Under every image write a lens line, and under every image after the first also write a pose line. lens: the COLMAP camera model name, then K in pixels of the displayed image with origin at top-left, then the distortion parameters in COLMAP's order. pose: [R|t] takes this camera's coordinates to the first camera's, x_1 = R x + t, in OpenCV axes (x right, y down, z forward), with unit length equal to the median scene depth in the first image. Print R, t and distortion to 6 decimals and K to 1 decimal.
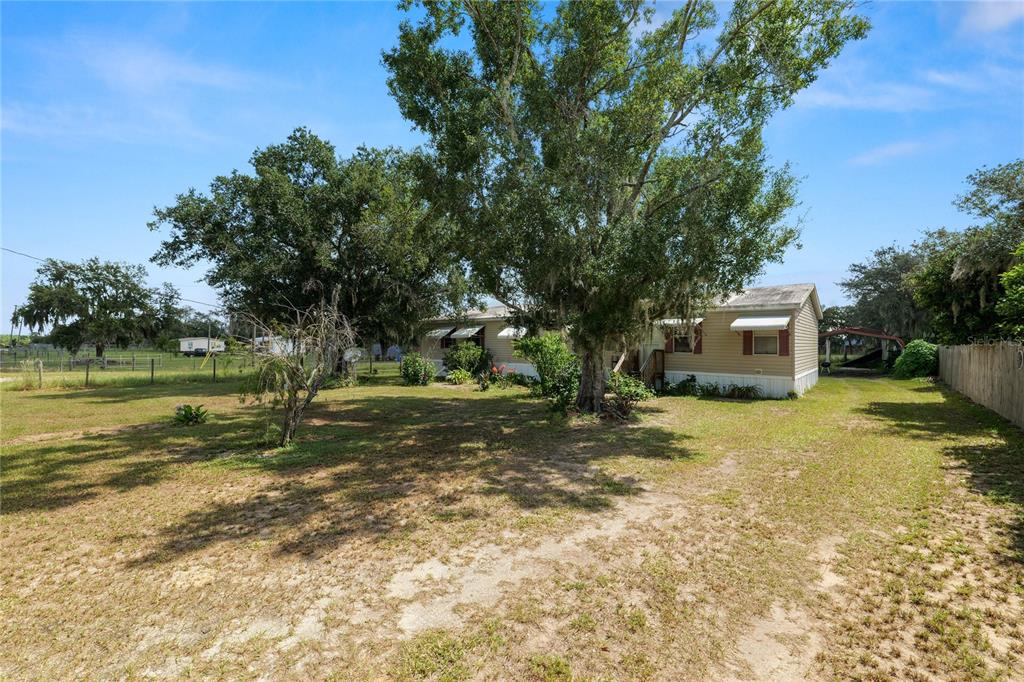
lens RADIAL K [[417.3, 0, 513.1], [0, 417.3, 343.7], [0, 0, 1]] dist [-0.008368, -0.001067]
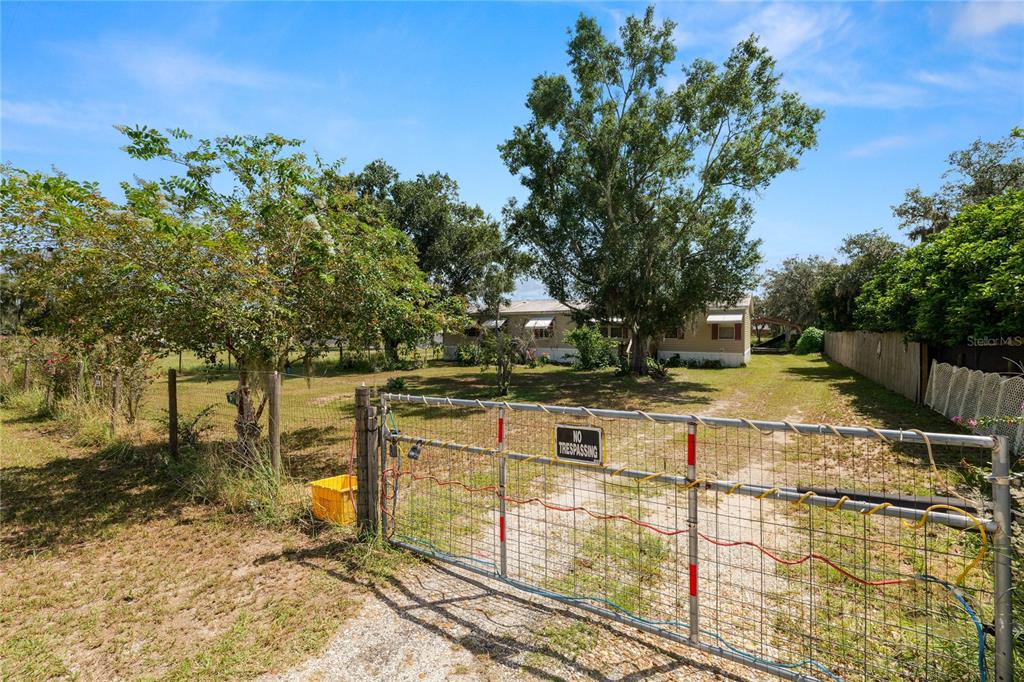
lens RADIAL K [[417.3, 0, 510.6], [0, 417.3, 341.7], [0, 0, 1]] dist [-0.008368, -0.001067]
pose [[0.987328, -0.012000, 0.158240, -0.410018], [0.007135, 0.999485, 0.031272, -0.016874], [-0.158534, -0.029747, 0.986905, -0.377816]]
